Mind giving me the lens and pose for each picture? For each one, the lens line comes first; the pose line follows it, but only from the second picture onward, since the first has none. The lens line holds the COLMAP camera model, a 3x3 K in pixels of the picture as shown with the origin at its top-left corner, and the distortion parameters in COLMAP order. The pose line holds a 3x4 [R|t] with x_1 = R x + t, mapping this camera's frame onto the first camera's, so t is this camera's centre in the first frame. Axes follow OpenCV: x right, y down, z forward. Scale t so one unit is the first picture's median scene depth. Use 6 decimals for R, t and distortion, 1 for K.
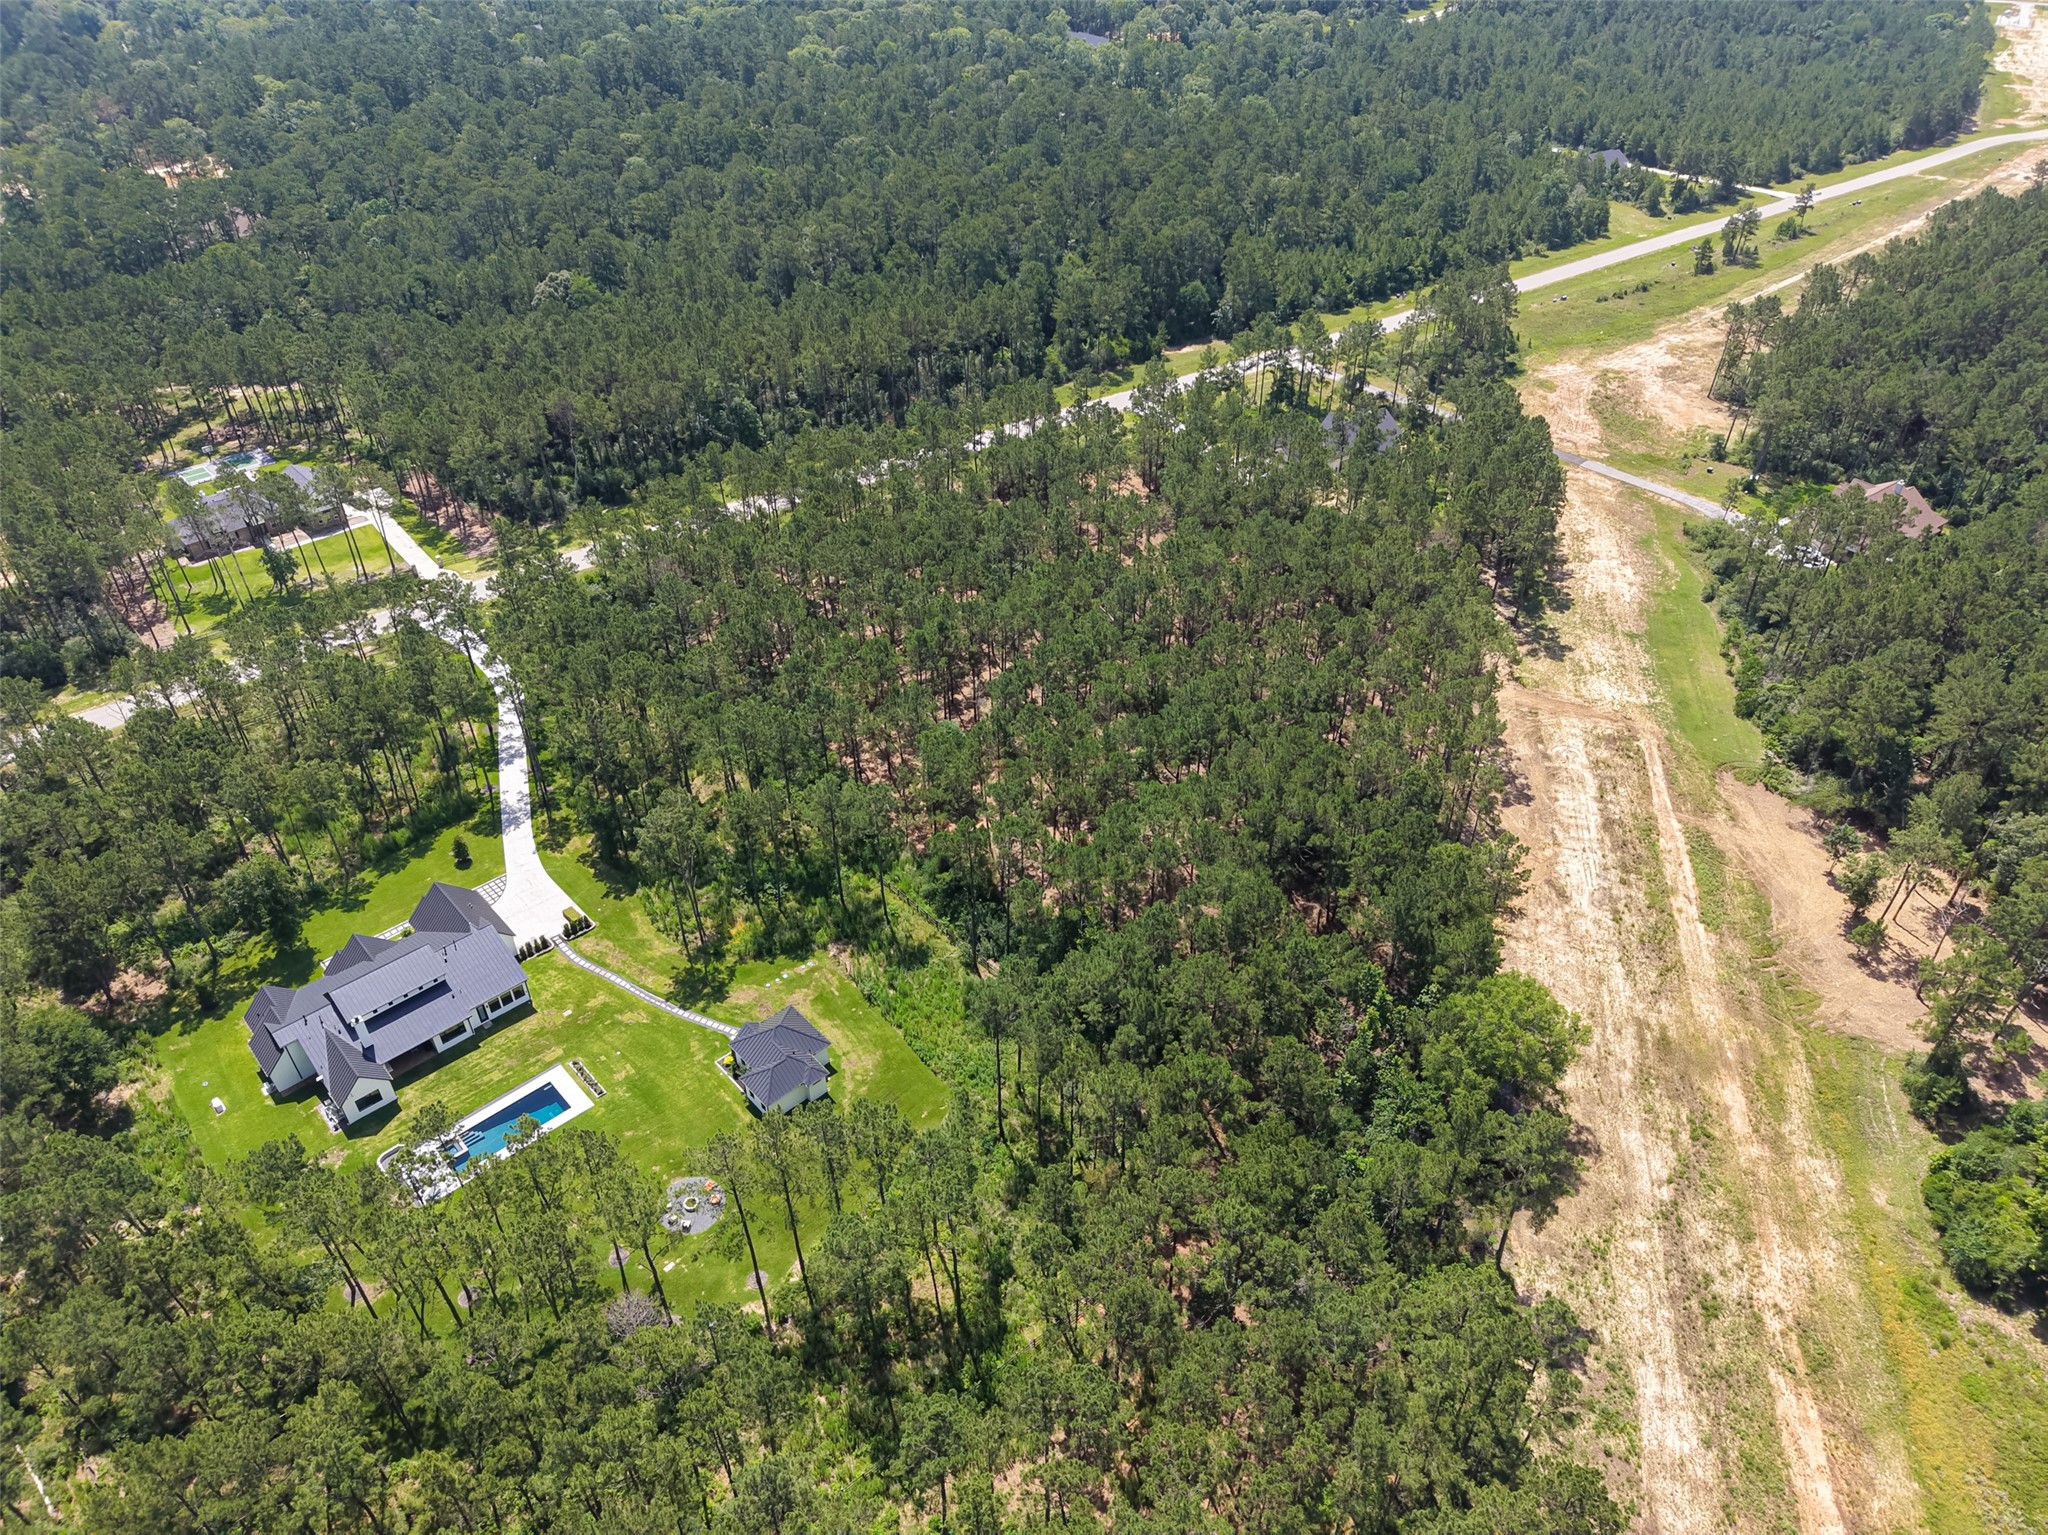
lens RADIAL K [[1368.9, 0, 1027.4], [0, 1368.9, 772.3], [0, 0, 1]] dist [0.018302, -0.013653]
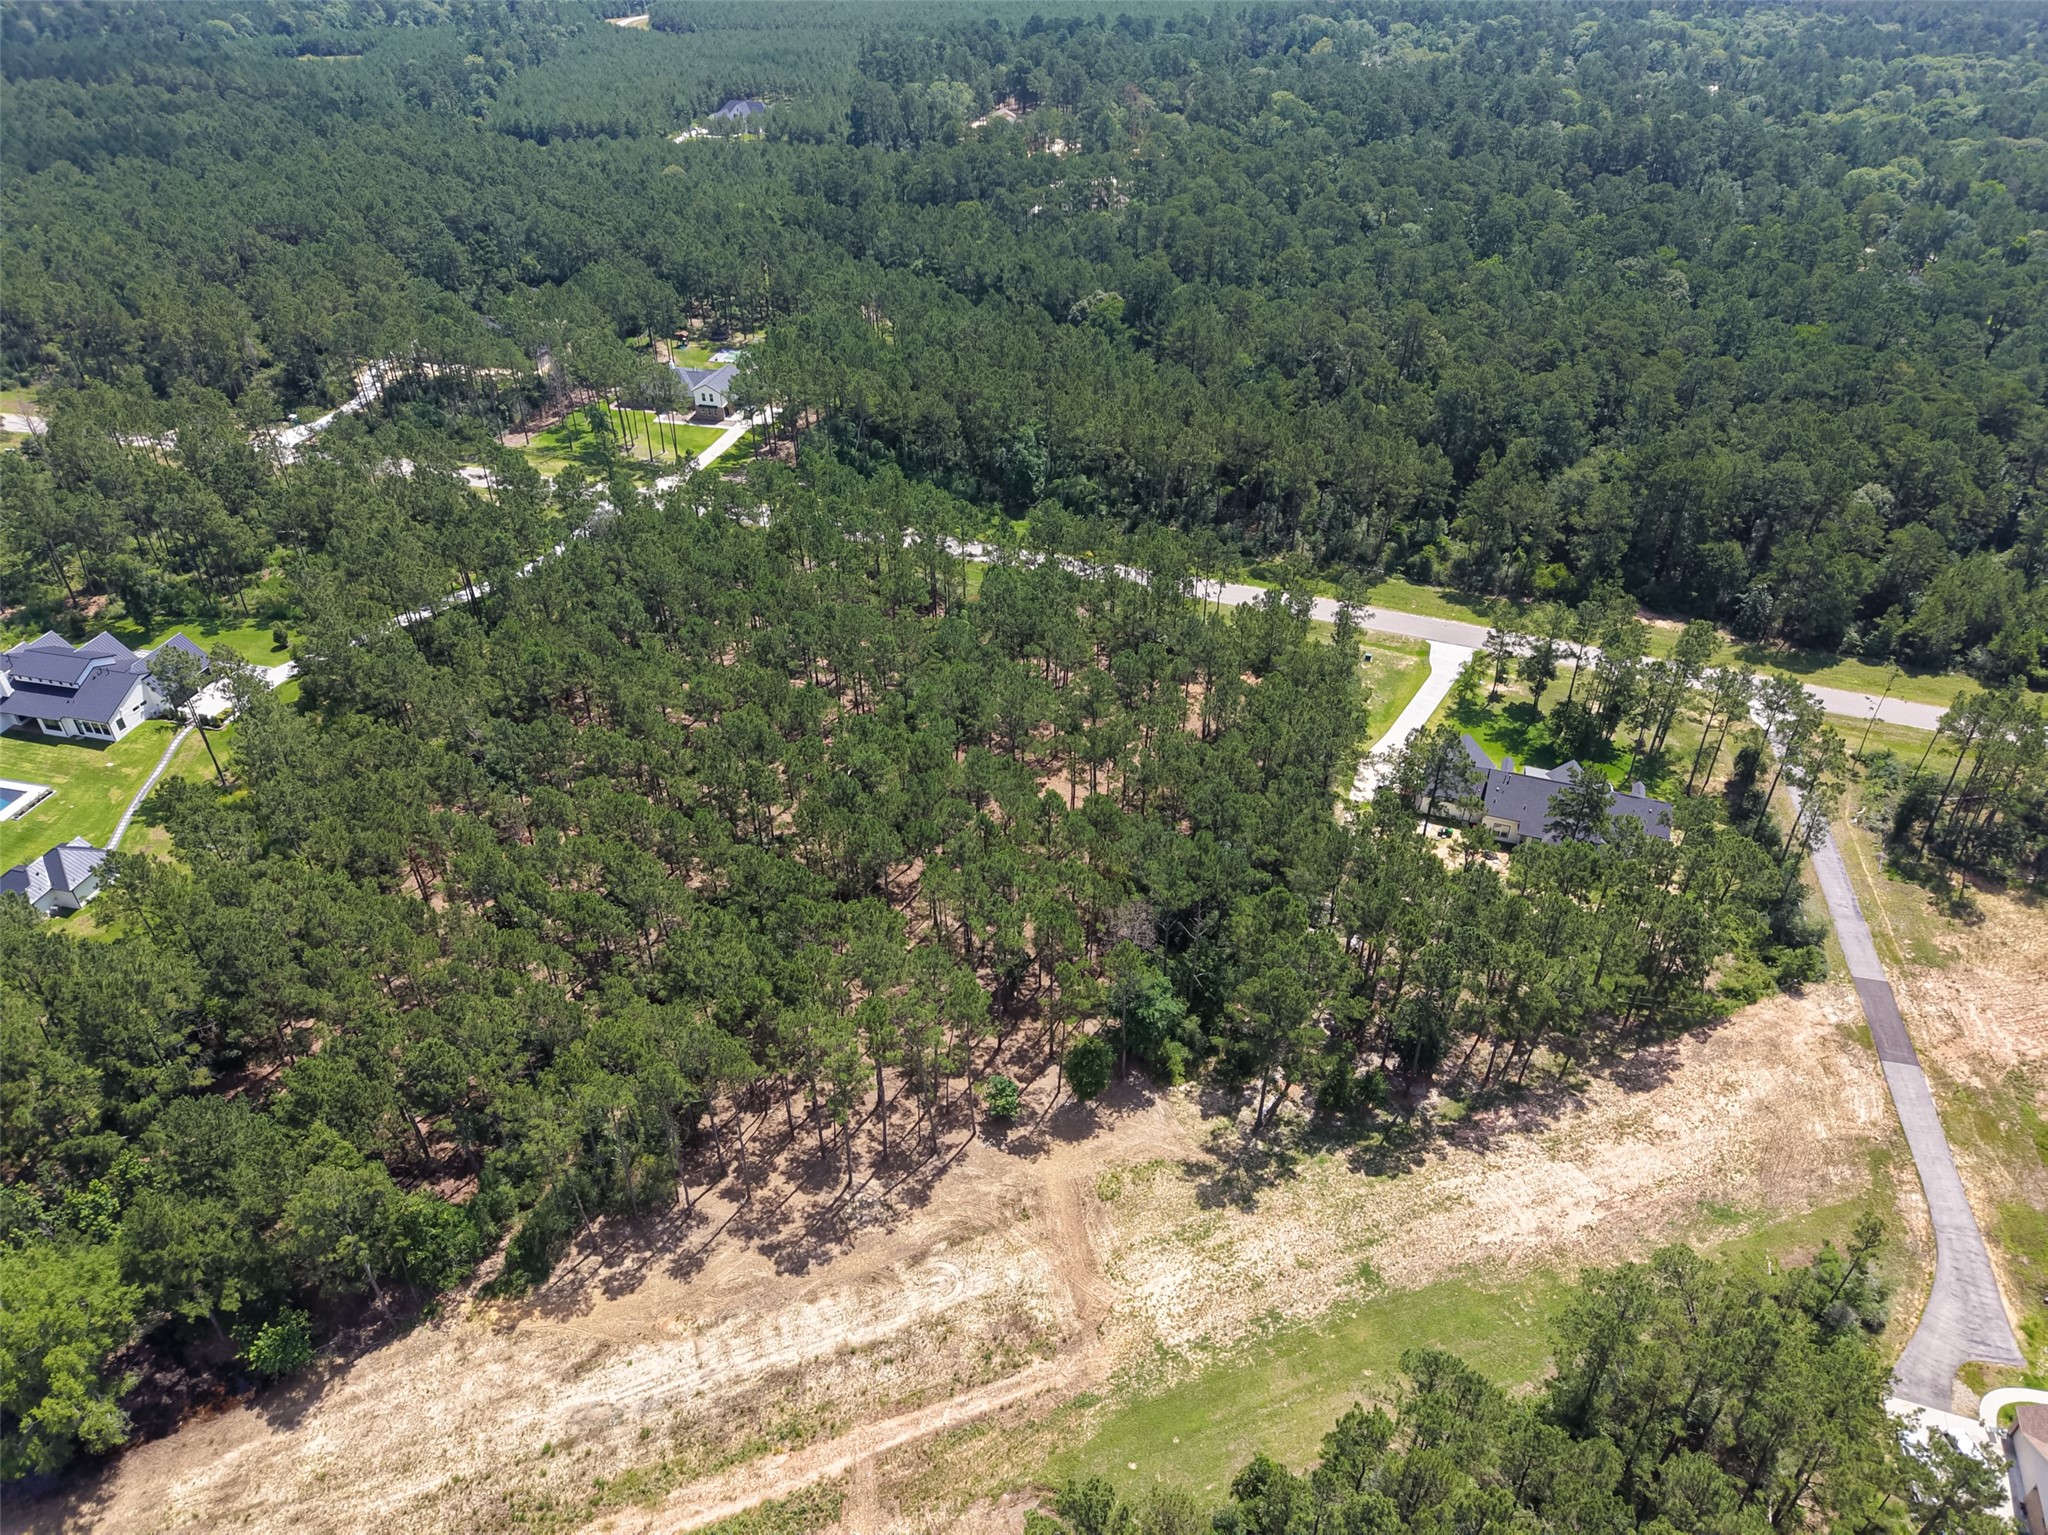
lens RADIAL K [[1368.9, 0, 1017.9], [0, 1368.9, 780.6], [0, 0, 1]] dist [0.018302, -0.013653]
pose [[0.564764, 0.484465, -0.668084, 0.845600], [-0.506319, 0.842691, 0.183066, -0.398241], [0.651677, 0.234874, 0.721215, 0.602635]]
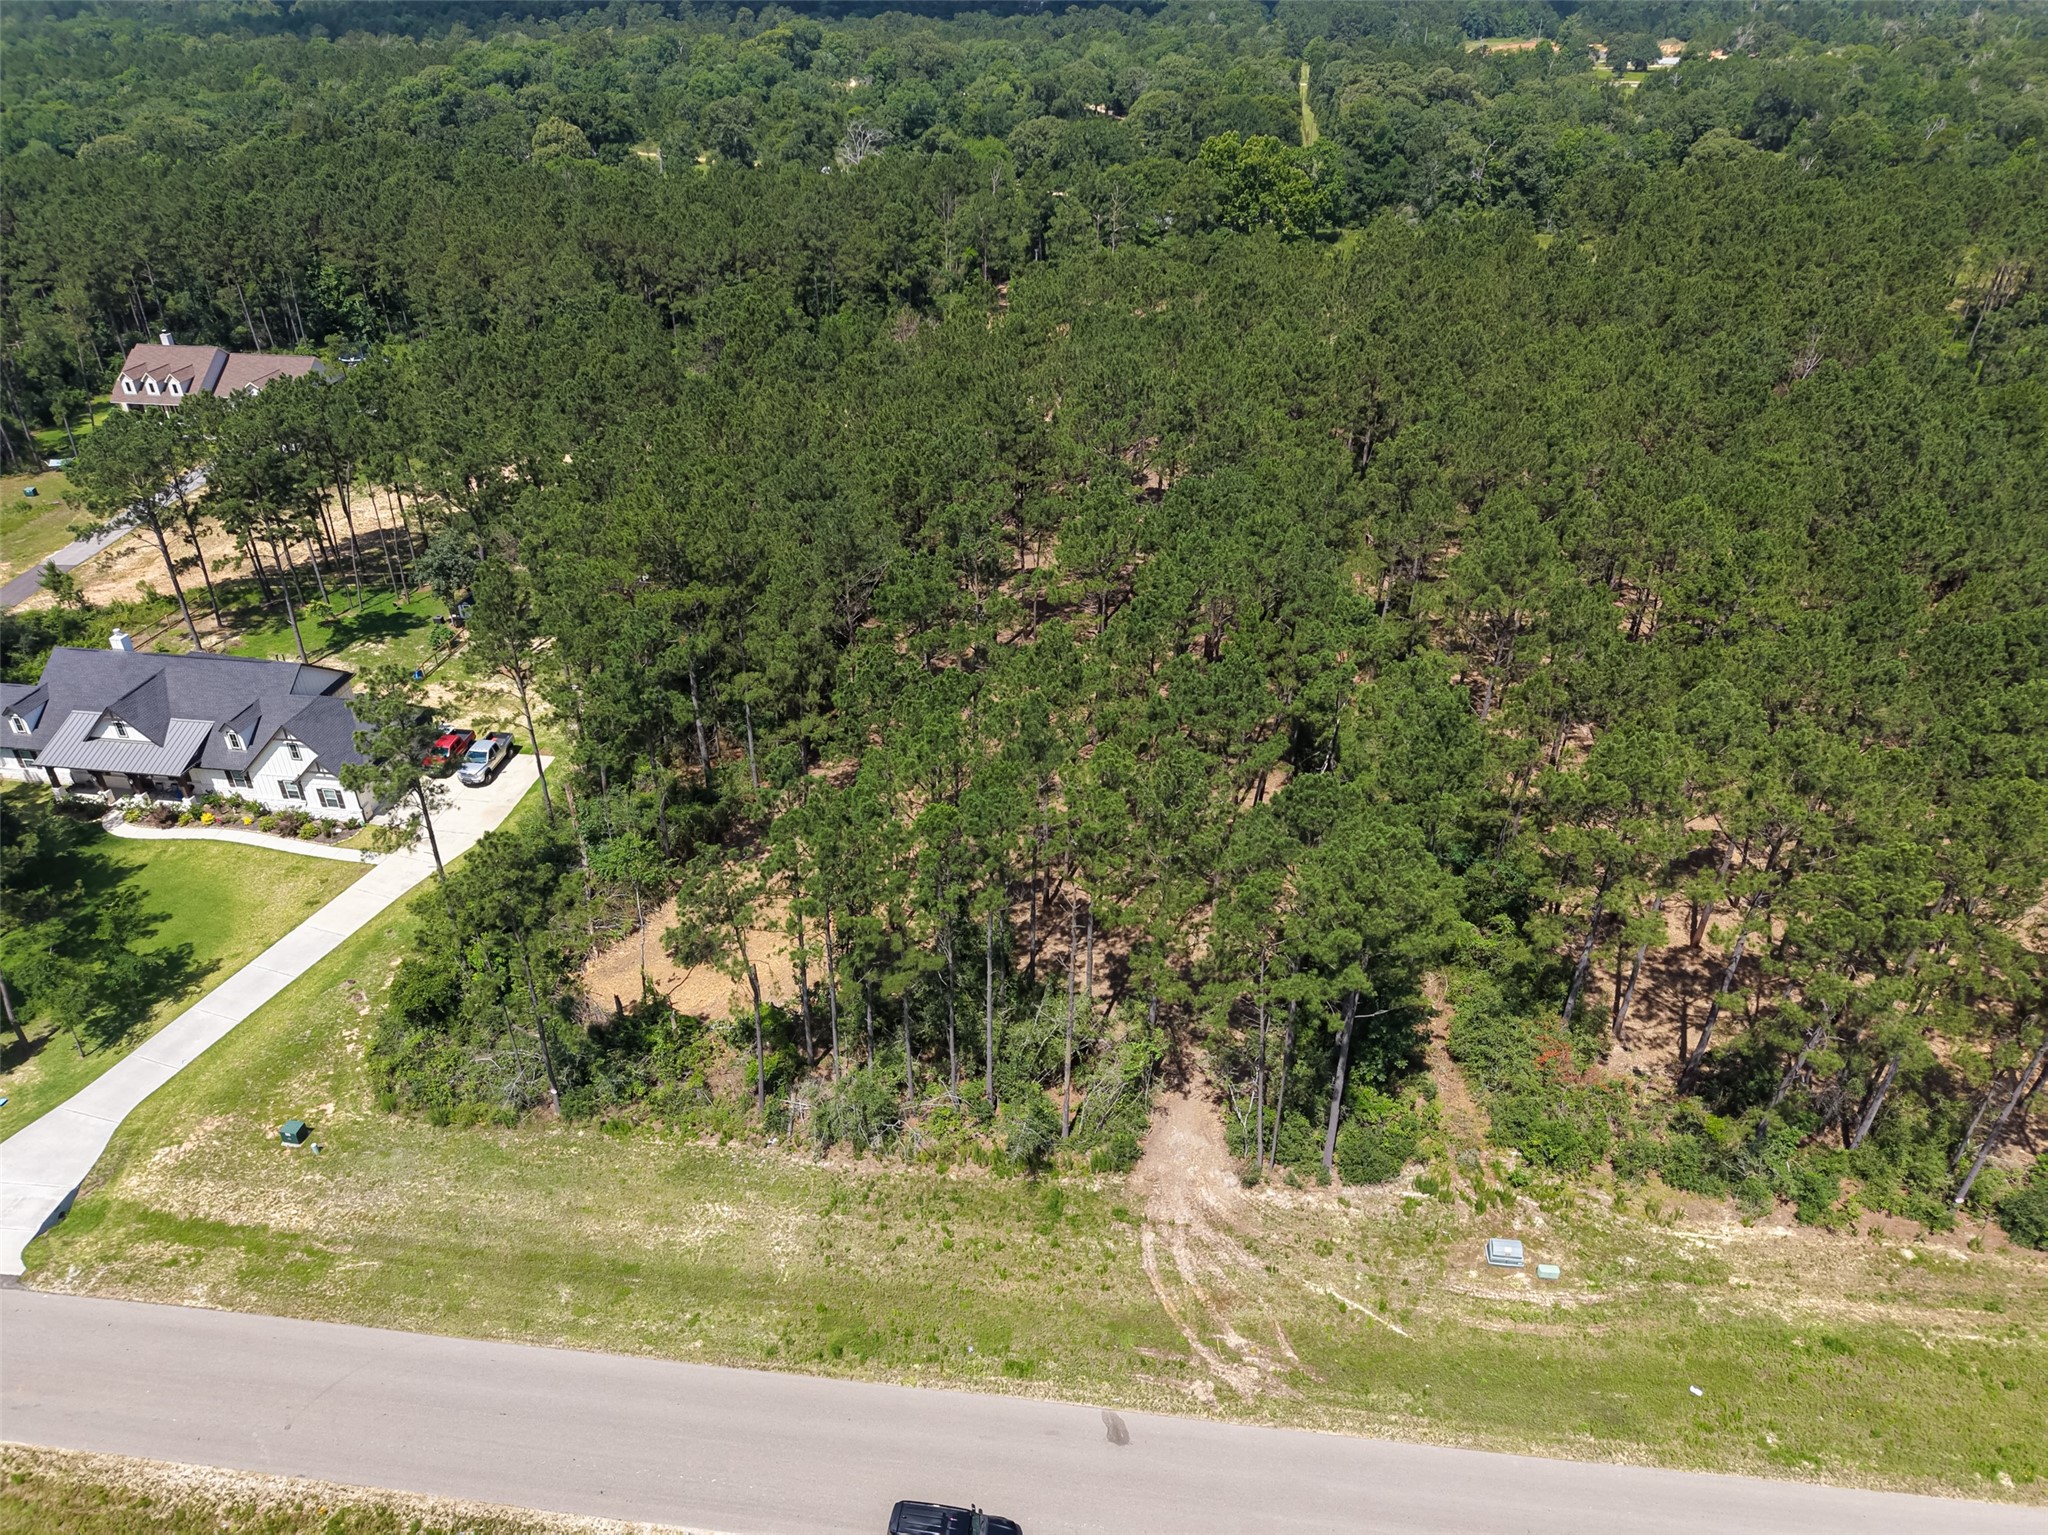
lens RADIAL K [[1368.9, 0, 1024.1], [0, 1368.9, 767.4], [0, 0, 1]] dist [0.018302, -0.013653]
pose [[-0.726850, -0.359027, 0.585481, -0.240908], [0.419703, 0.442586, 0.792444, -0.711627], [-0.543635, 0.821716, -0.171009, 1.571509]]
